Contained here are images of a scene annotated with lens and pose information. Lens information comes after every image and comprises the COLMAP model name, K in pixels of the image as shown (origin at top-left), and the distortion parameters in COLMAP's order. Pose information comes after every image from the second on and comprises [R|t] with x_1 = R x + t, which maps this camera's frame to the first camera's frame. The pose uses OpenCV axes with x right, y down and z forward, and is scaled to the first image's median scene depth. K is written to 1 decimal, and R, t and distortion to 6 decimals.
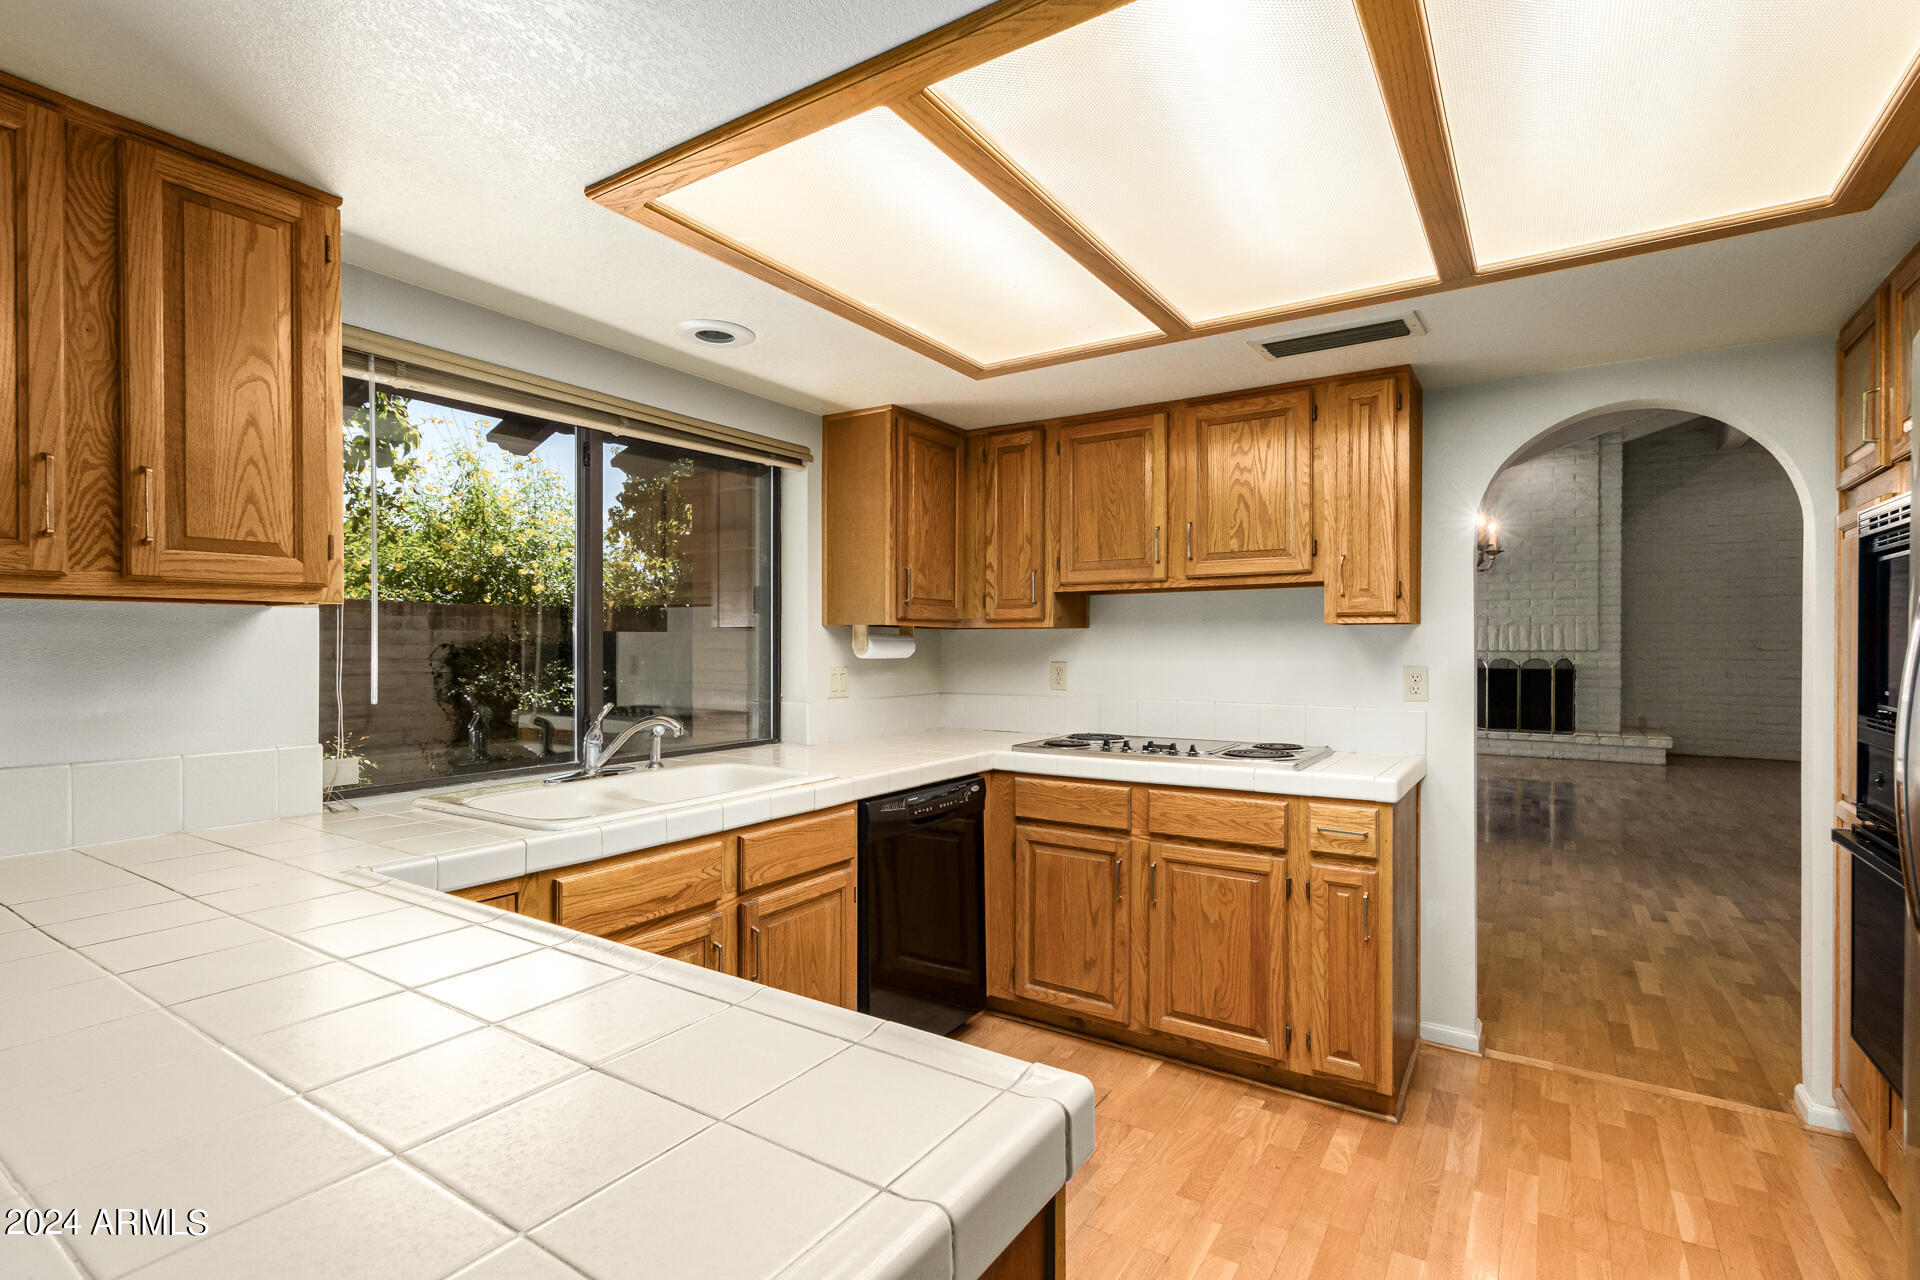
lens RADIAL K [[898.3, 0, 963.0], [0, 898.3, 649.0], [0, 0, 1]] dist [0.000453, 0.000408]
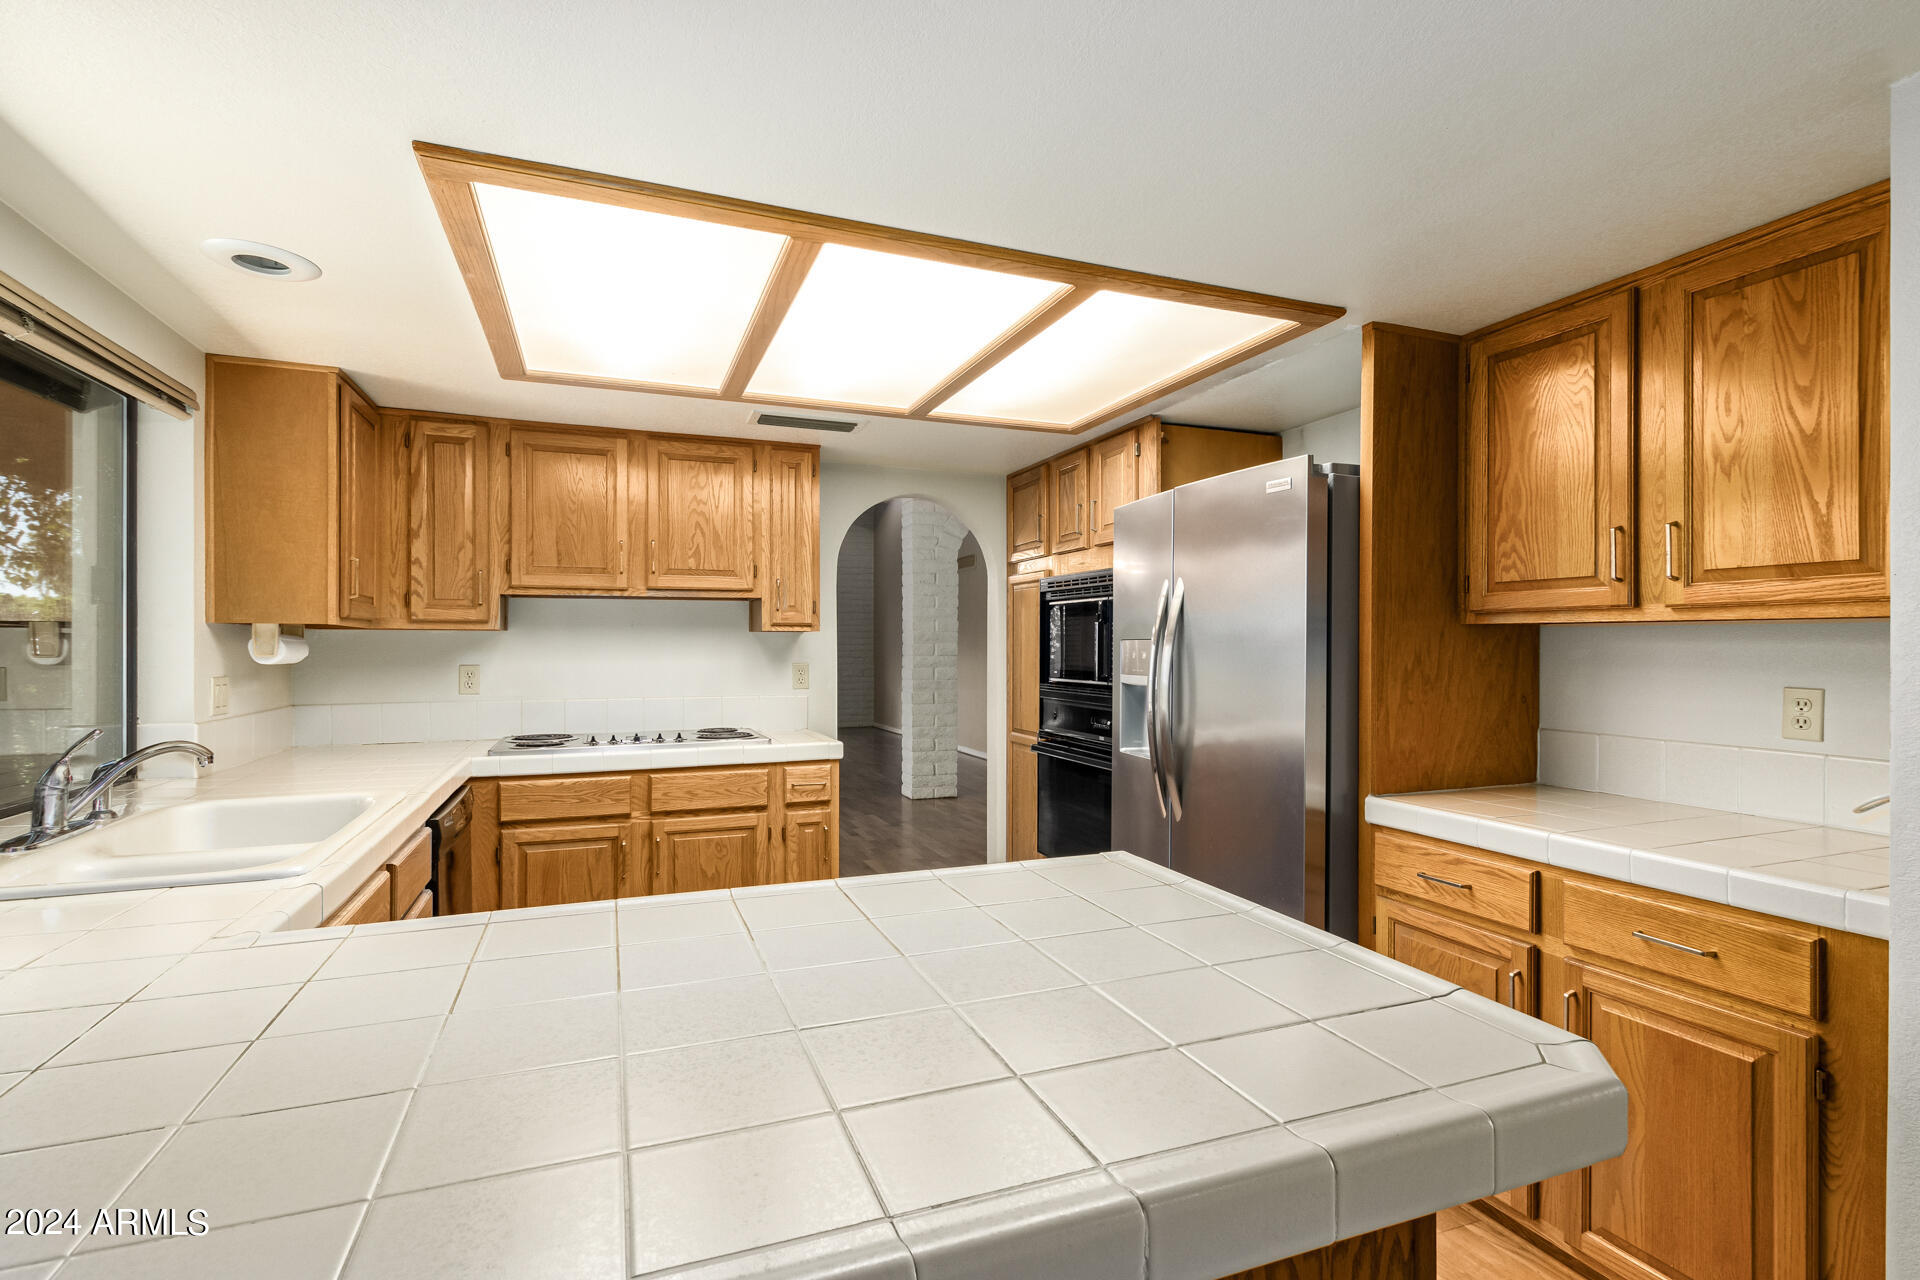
lens RADIAL K [[898.3, 0, 963.0], [0, 898.3, 649.0], [0, 0, 1]] dist [0.000453, 0.000408]
pose [[0.580939, -0.001565, 0.813946, -0.458021], [0.003280, 0.999995, -0.000418, -0.000894], [-0.813941, 0.002912, 0.580941, 0.015077]]
